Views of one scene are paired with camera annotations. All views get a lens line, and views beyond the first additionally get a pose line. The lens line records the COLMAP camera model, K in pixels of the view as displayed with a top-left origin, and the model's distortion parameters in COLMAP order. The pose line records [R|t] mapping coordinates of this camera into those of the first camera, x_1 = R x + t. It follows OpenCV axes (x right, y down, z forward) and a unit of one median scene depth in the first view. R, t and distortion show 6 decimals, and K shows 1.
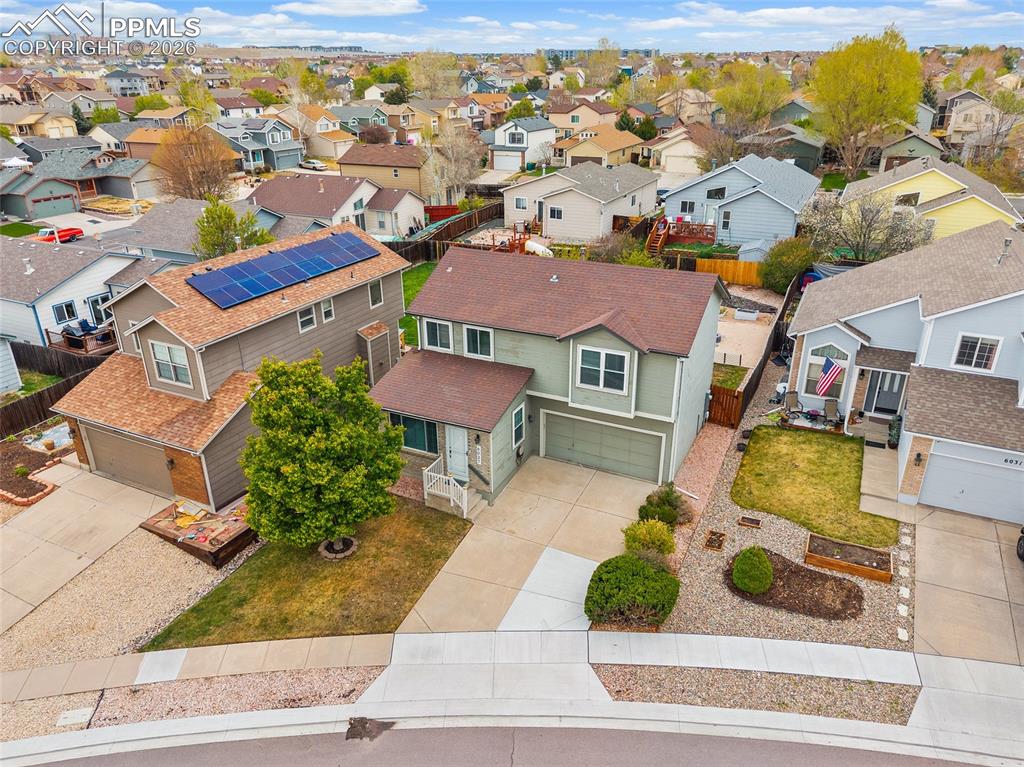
lens RADIAL K [[707.8, 0, 512.0], [0, 707.8, 383.5], [0, 0, 1]] dist [0.009458, -0.011530]
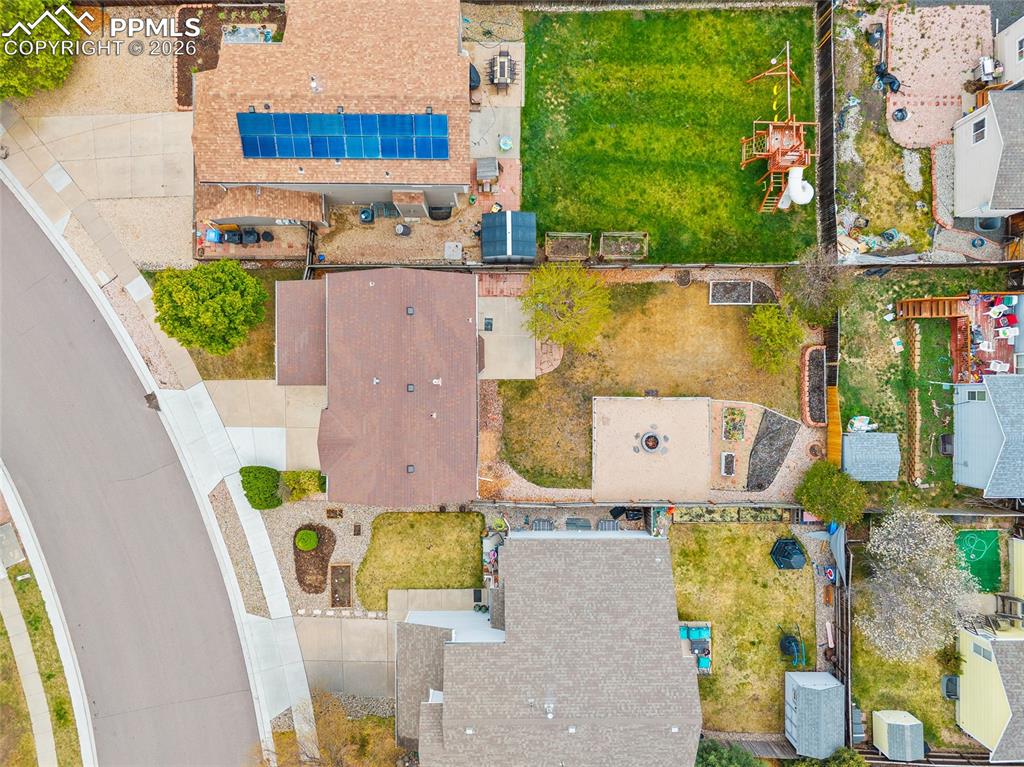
lens RADIAL K [[707.8, 0, 512.0], [0, 707.8, 383.5], [0, 0, 1]] dist [0.009458, -0.011530]
pose [[0.450177, 0.892545, 0.026522, 0.146111], [-0.370429, 0.159645, 0.915039, -1.465474], [0.812479, -0.421753, 0.402494, 0.754288]]
